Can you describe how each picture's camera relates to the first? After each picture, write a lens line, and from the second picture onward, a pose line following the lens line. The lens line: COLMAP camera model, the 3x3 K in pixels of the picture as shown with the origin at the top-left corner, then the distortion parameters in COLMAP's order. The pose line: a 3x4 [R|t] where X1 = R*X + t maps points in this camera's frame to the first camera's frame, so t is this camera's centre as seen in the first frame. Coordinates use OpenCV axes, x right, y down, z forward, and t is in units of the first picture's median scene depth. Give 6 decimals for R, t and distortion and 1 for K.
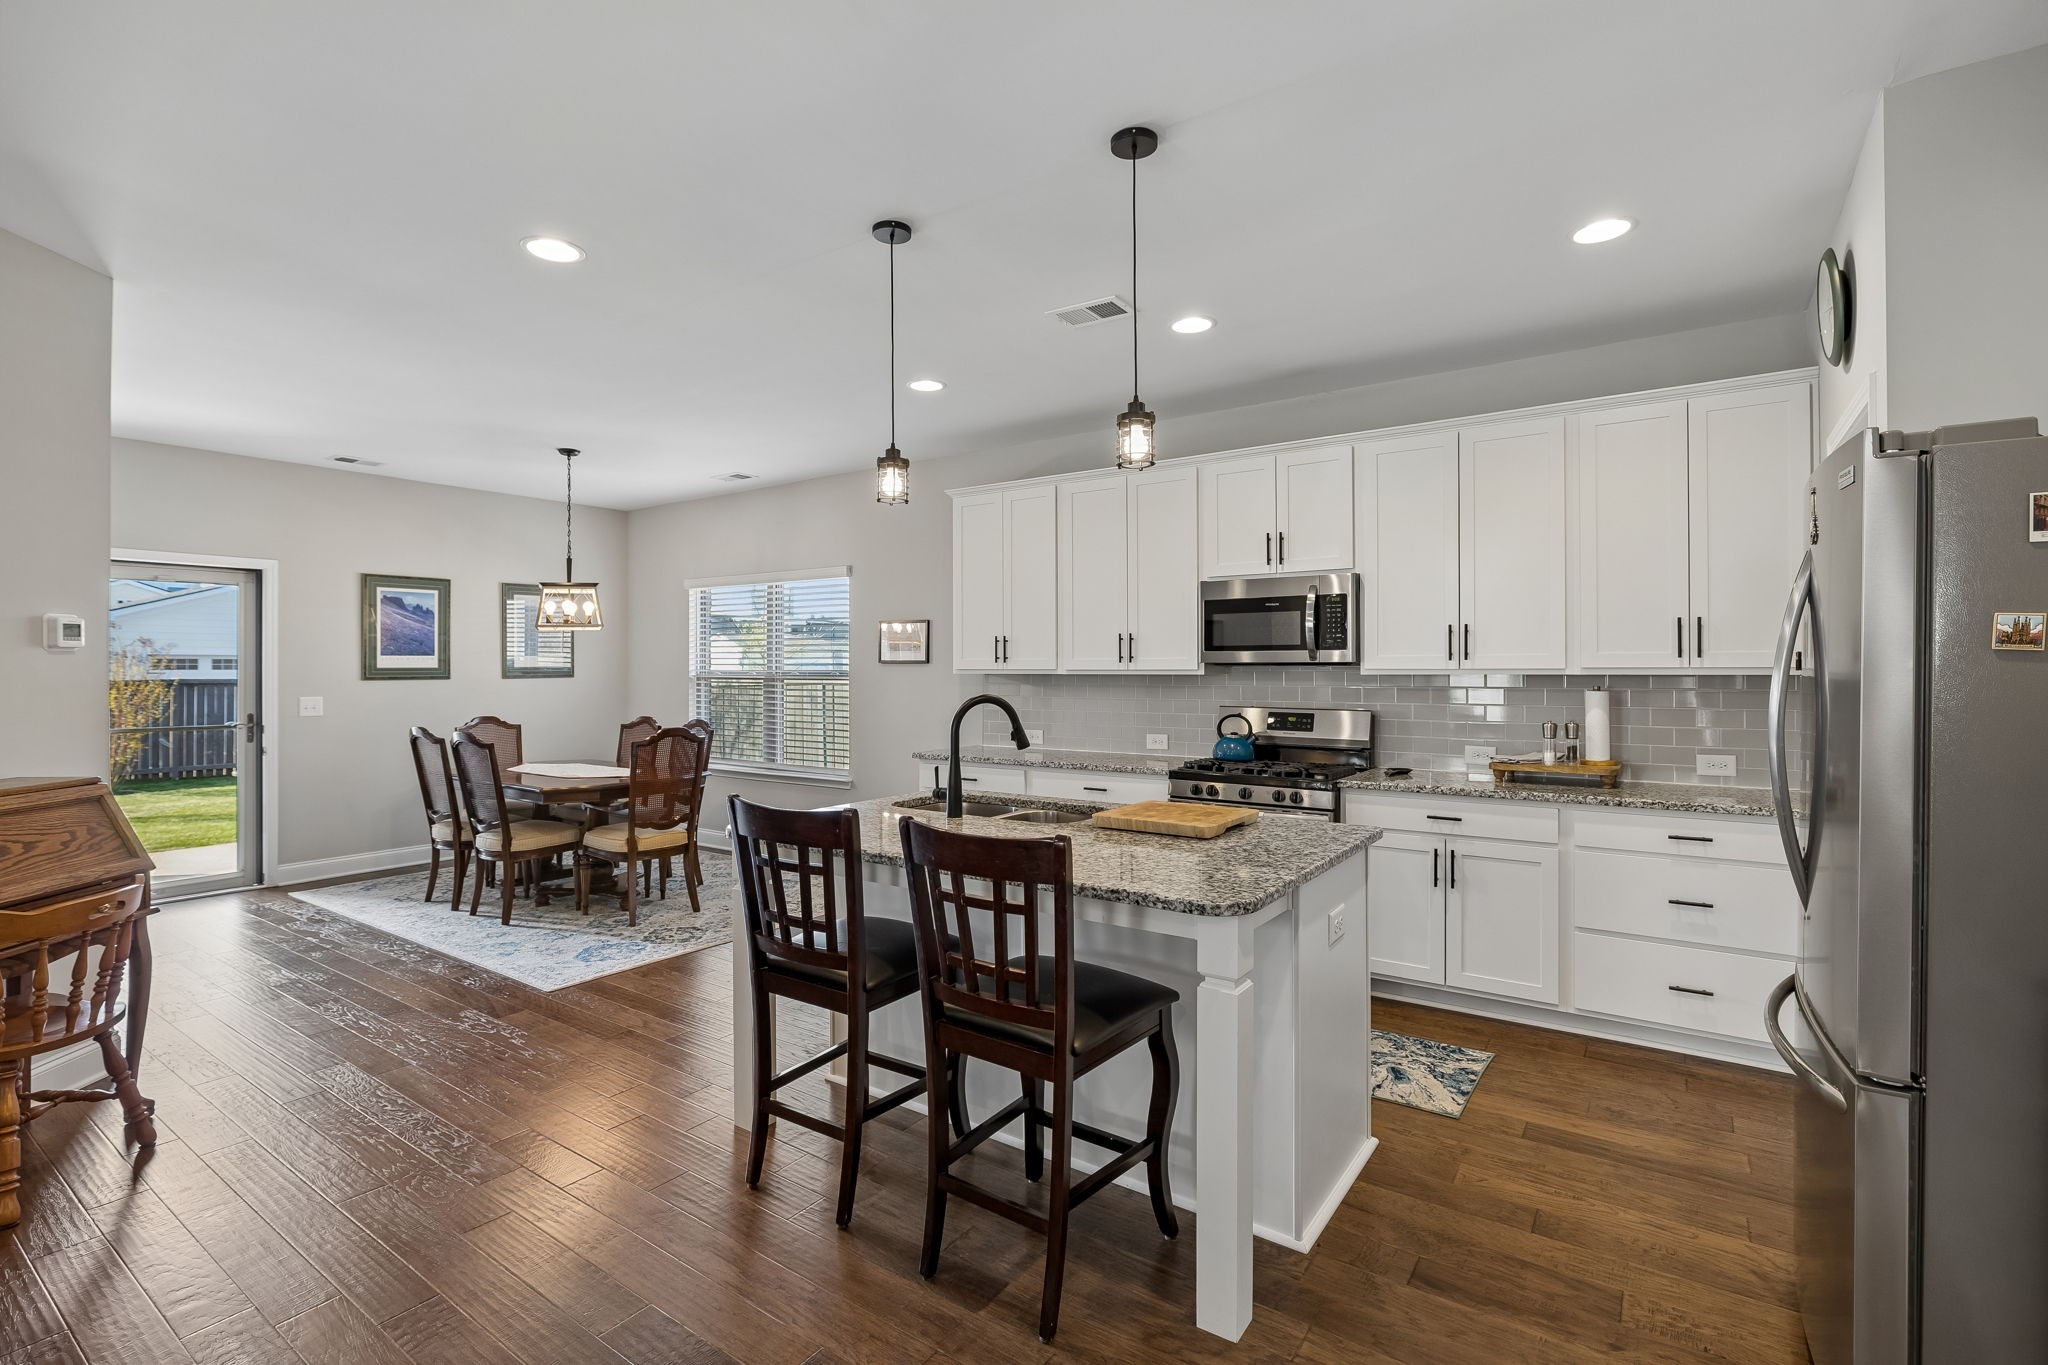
lens RADIAL K [[952.1, 0, 1016.6], [0, 952.1, 664.4], [0, 0, 1]] dist [-0.002206, -0.000170]
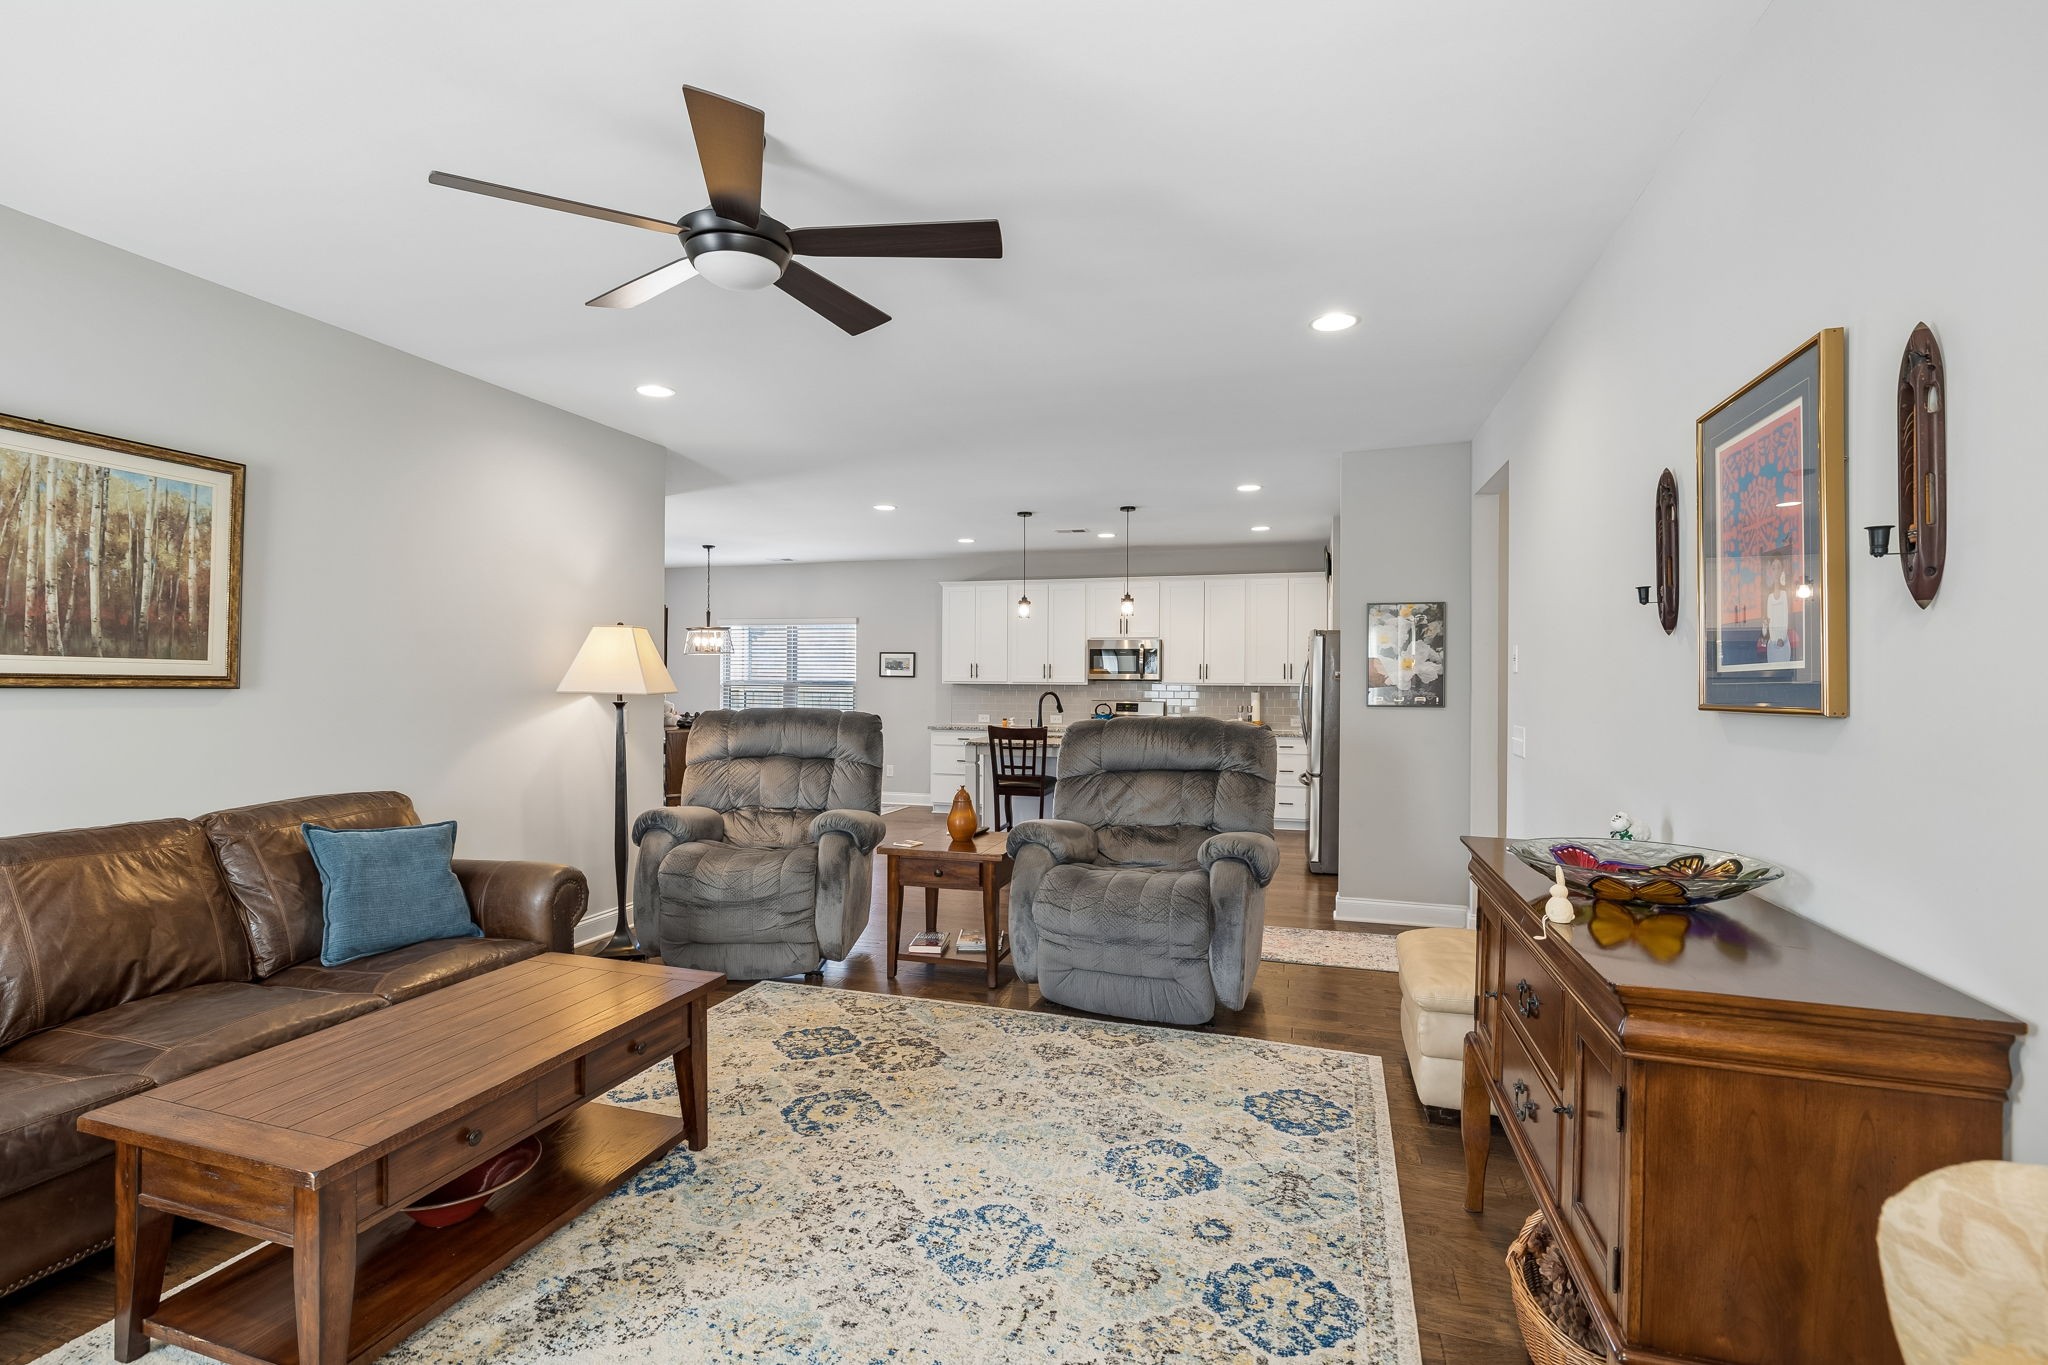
lens RADIAL K [[952.1, 0, 1016.6], [0, 952.1, 664.4], [0, 0, 1]] dist [-0.002206, -0.000170]
pose [[0.949773, 0.015309, 0.312566, -0.627131], [-0.010819, 0.999812, -0.016094, 0.001385], [-0.312754, 0.011904, 0.949760, -0.960473]]
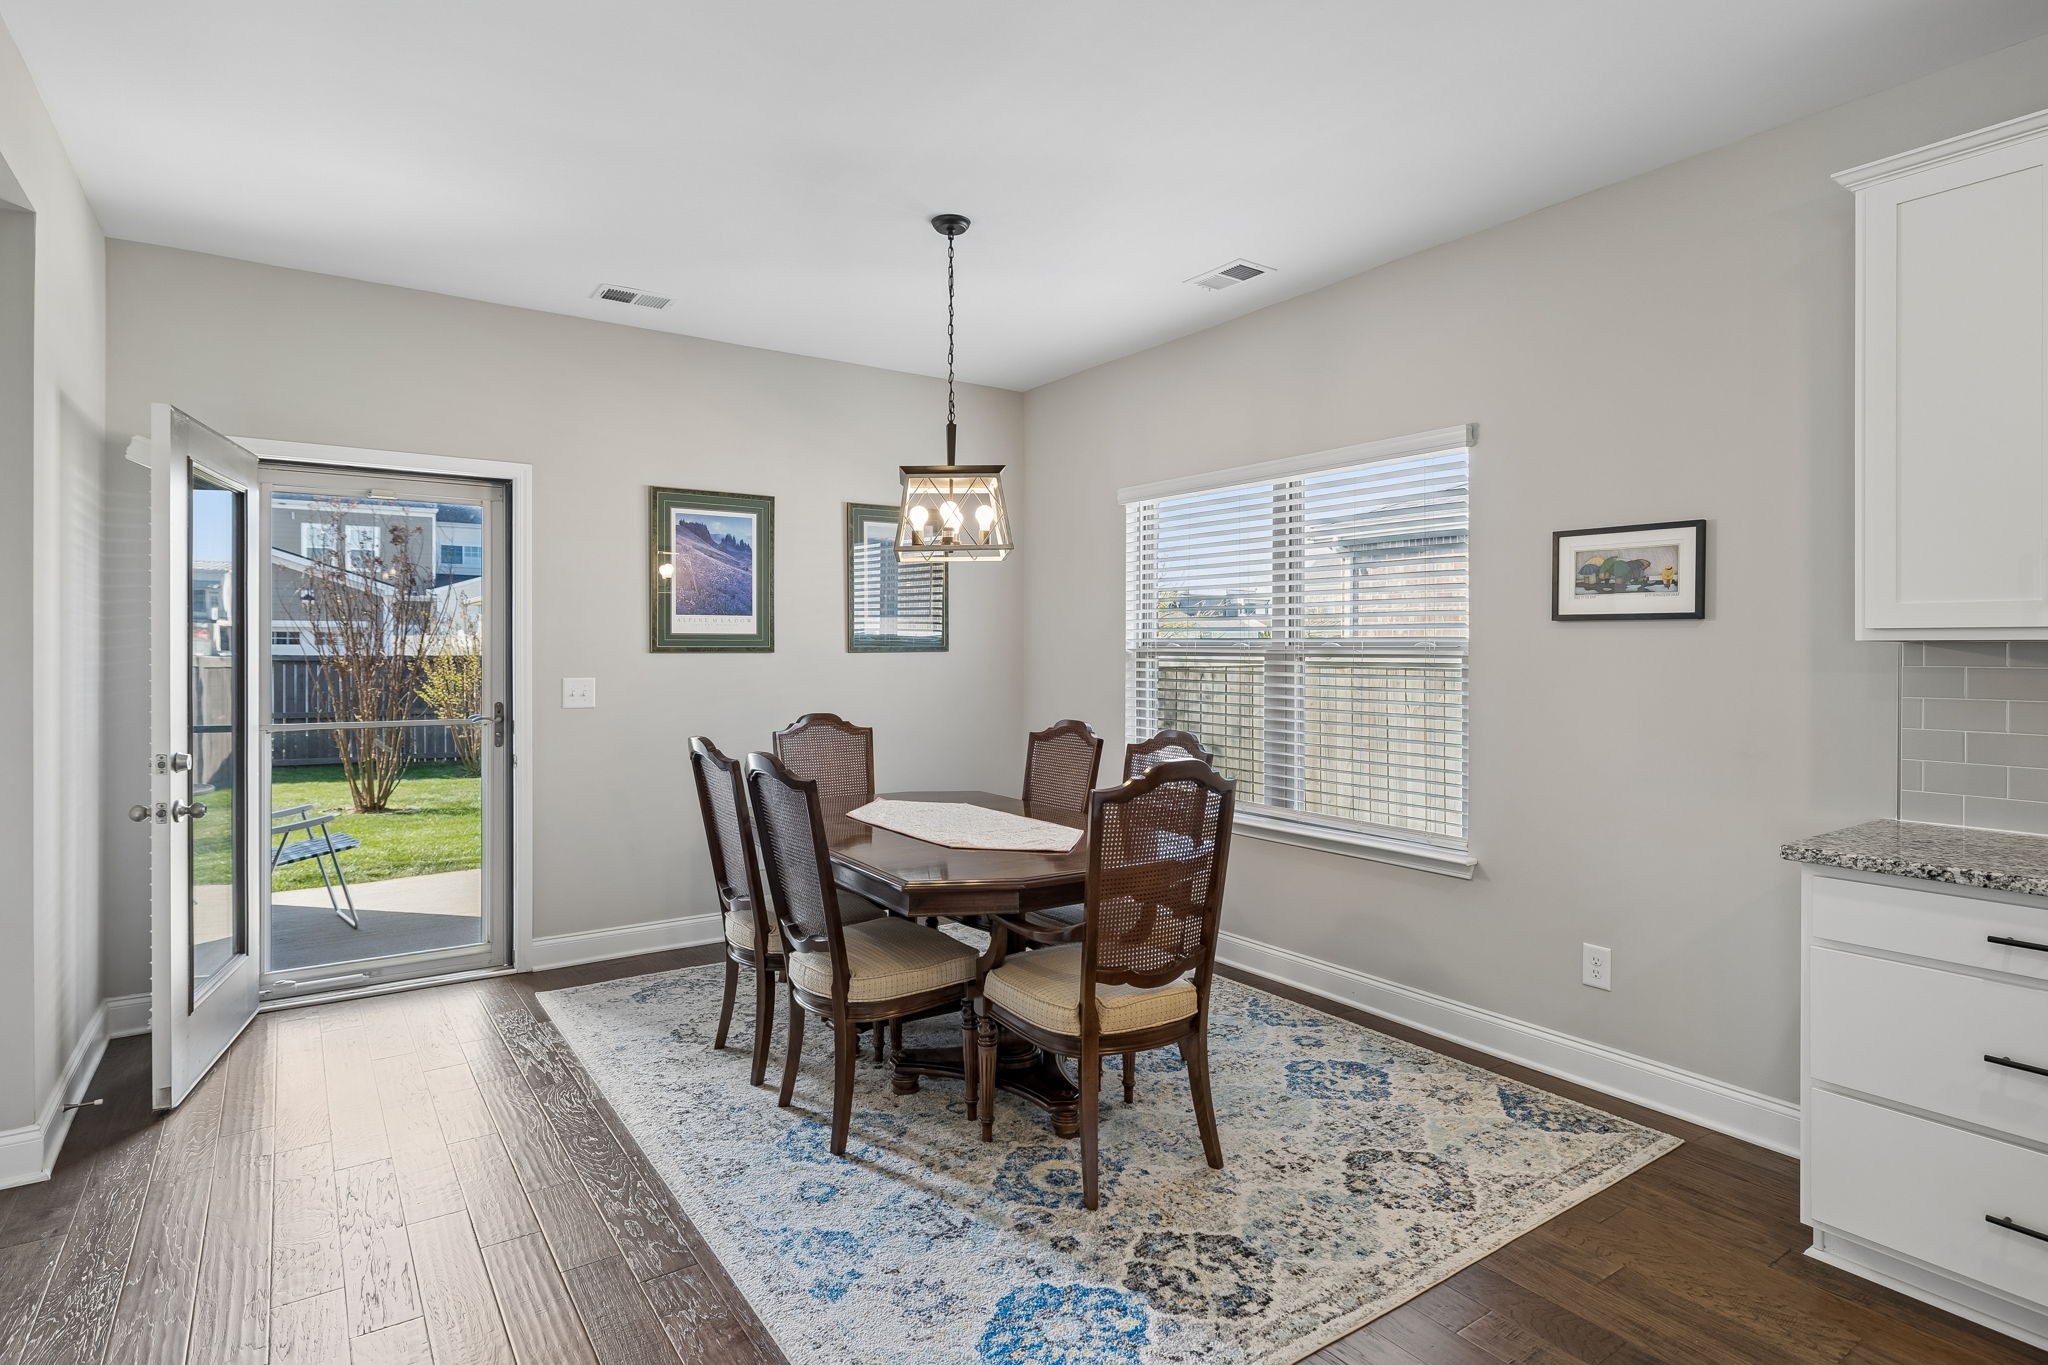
lens RADIAL K [[1066.7, 0, 1031.1], [0, 1066.7, 650.6], [0, 0, 1]] dist [0.001396, 0.000416]
pose [[0.942931, 0.003913, -0.332966, -0.301583], [-0.002261, 0.999983, 0.005350, 0.015805], [0.332982, -0.004292, 0.942923, 0.594709]]
